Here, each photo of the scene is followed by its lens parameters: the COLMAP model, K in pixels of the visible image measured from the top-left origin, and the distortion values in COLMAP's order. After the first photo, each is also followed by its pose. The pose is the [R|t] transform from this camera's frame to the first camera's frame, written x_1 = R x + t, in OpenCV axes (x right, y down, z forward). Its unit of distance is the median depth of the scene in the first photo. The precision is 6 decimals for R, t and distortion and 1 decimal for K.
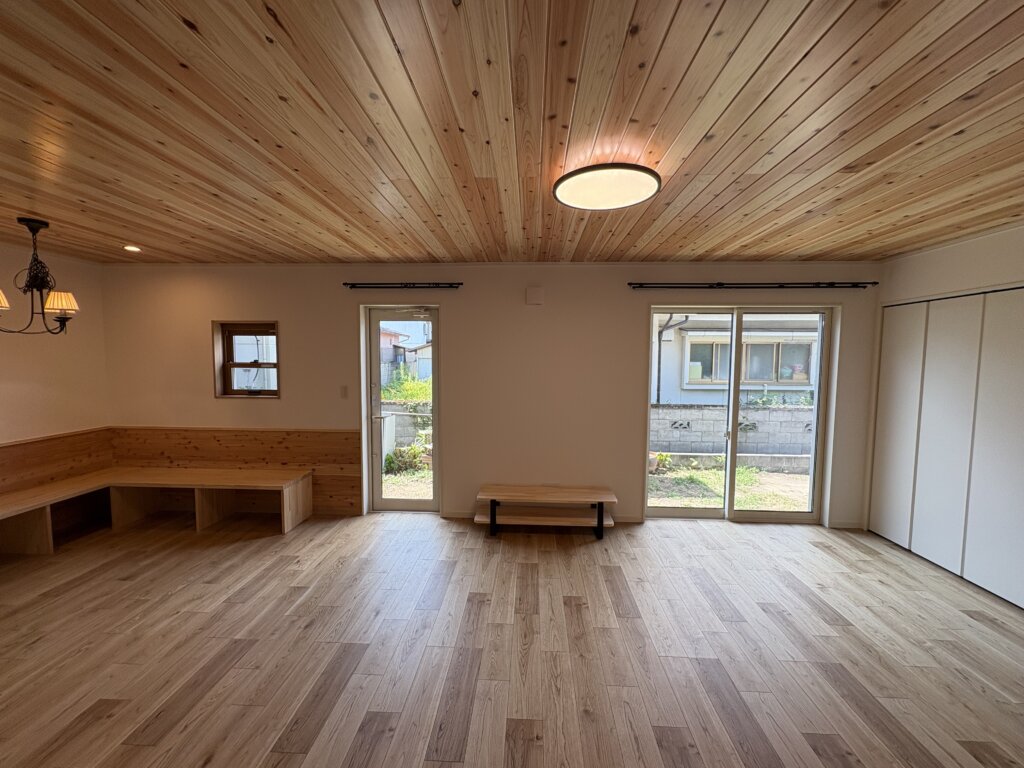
lens RADIAL K [[406.7, 0, 512.0], [0, 406.7, 384.8], [0, 0, 1]] dist [-0.001341, -0.000328]
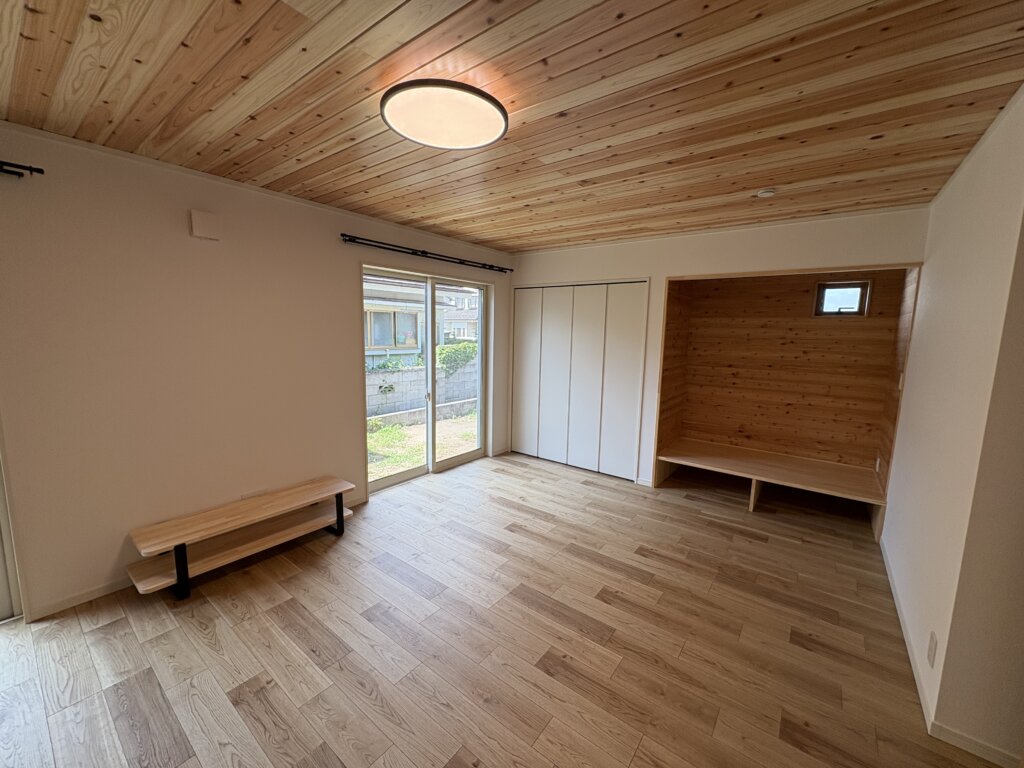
lens RADIAL K [[406.7, 0, 512.0], [0, 406.7, 384.8], [0, 0, 1]] dist [-0.001341, -0.000328]
pose [[0.566075, -0.105708, 0.817548, -0.245867], [0.039480, 0.994083, 0.101198, -0.008708], [-0.823408, -0.025009, 0.566898, 0.224449]]
